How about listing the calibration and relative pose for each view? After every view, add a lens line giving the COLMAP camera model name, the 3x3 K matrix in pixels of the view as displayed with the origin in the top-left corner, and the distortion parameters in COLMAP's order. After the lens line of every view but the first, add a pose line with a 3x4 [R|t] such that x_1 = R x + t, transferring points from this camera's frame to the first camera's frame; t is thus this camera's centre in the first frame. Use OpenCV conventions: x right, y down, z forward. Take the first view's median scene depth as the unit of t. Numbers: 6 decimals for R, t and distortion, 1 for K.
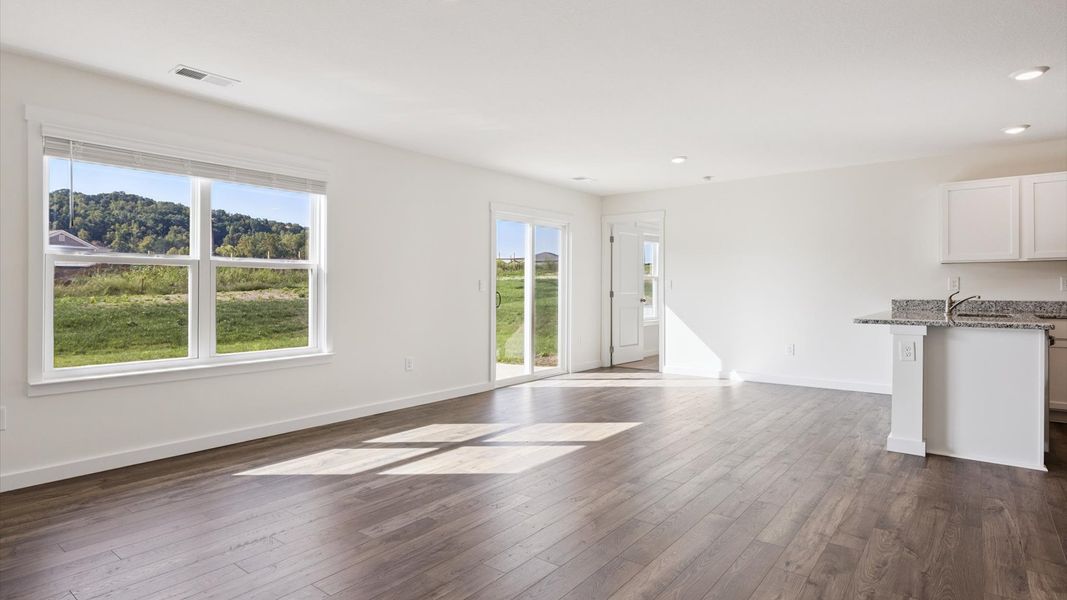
lens RADIAL K [[559.5, 0, 529.5], [0, 559.5, 294.6], [0, 0, 1]] dist [-0.004835, 0.000004]
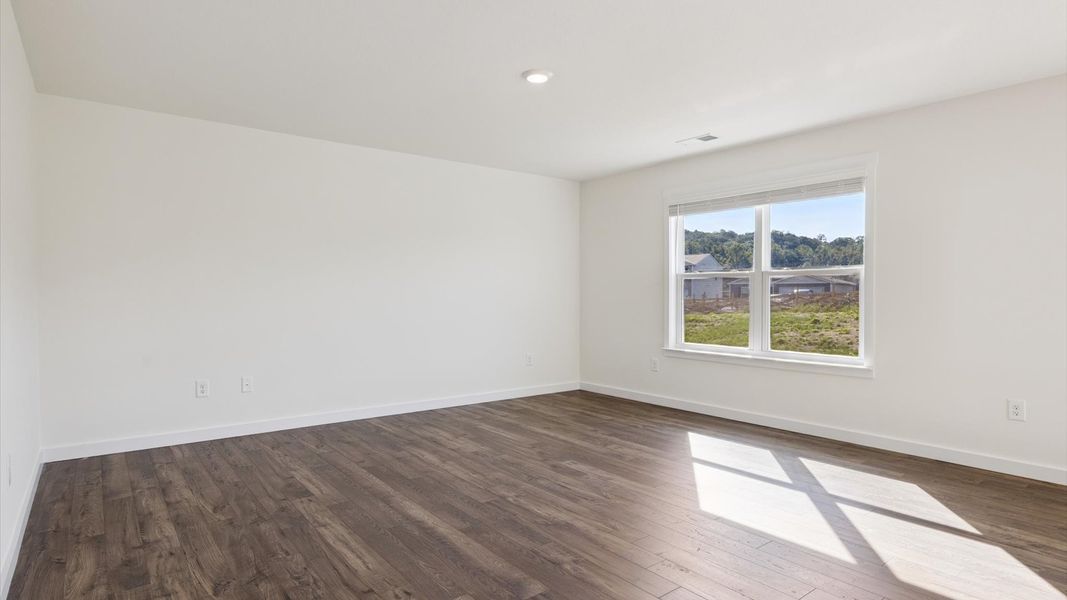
lens RADIAL K [[559.5, 0, 530.2], [0, 559.5, 307.2], [0, 0, 1]] dist [-0.004835, 0.000004]
pose [[-0.236782, 0.024122, -0.971263, 0.727868], [-0.010916, 0.999563, 0.027486, -0.011544], [0.971501, 0.017110, -0.236415, 0.786020]]
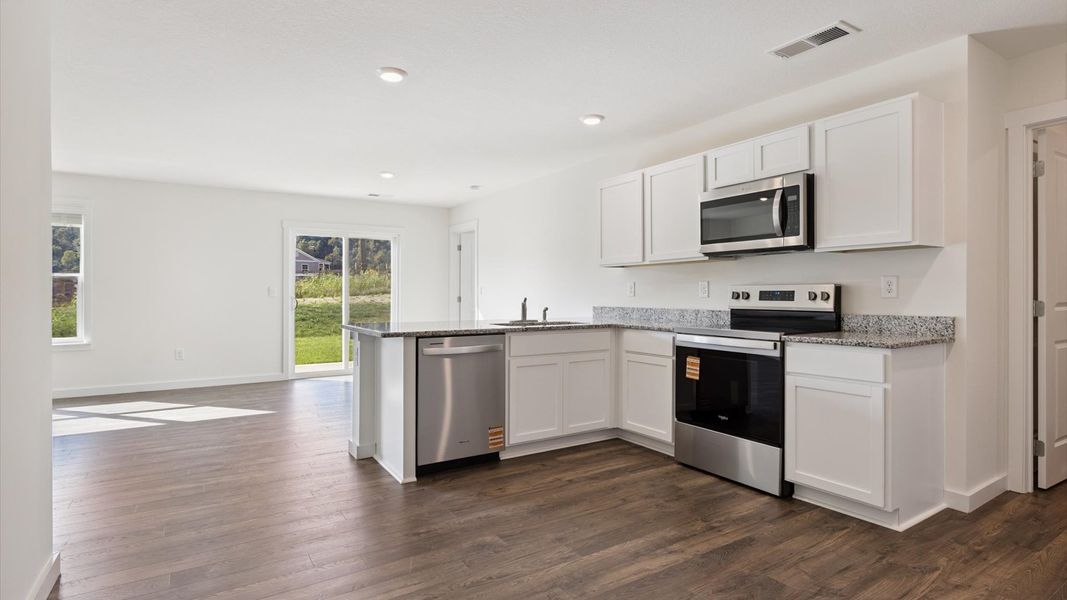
lens RADIAL K [[528.6, 0, 536.1], [0, 528.6, 304.1], [0, 0, 1]] dist [-0.000487, -0.000488]
pose [[0.948835, 0.007312, -0.315686, 1.207222], [-0.004015, 0.999930, 0.011096, -0.006080], [0.315745, -0.009260, 0.948799, 0.165957]]
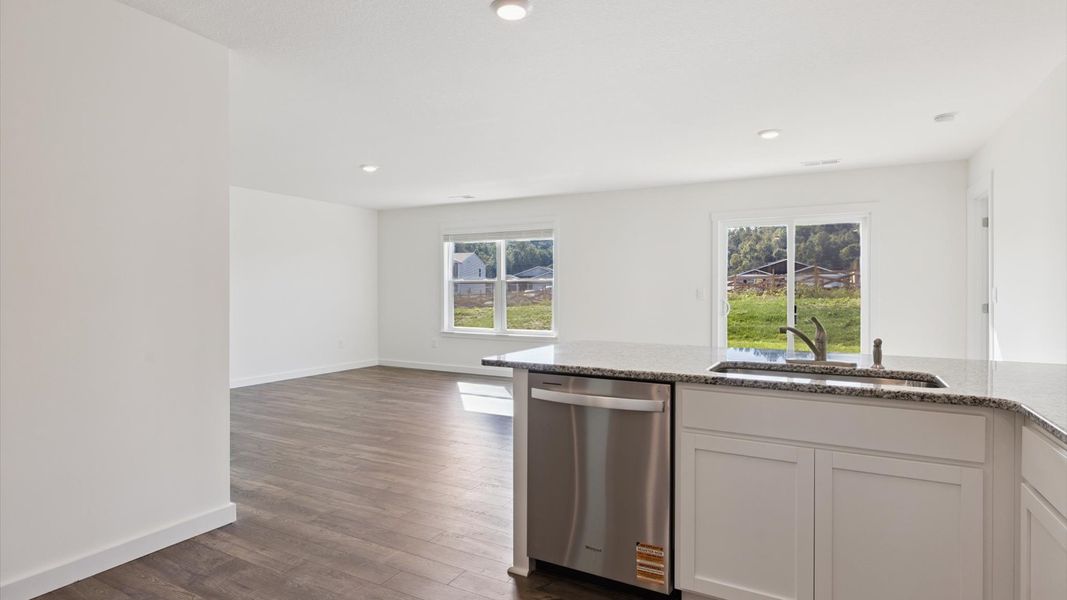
lens RADIAL K [[559.5, 0, 536.2], [0, 559.5, 293.8], [0, 0, 1]] dist [-0.004835, 0.000004]
pose [[0.179752, 0.009764, -0.983664, 1.358739], [-0.013104, 0.999886, 0.007530, -0.030631], [0.983625, 0.011536, 0.179859, 0.756870]]
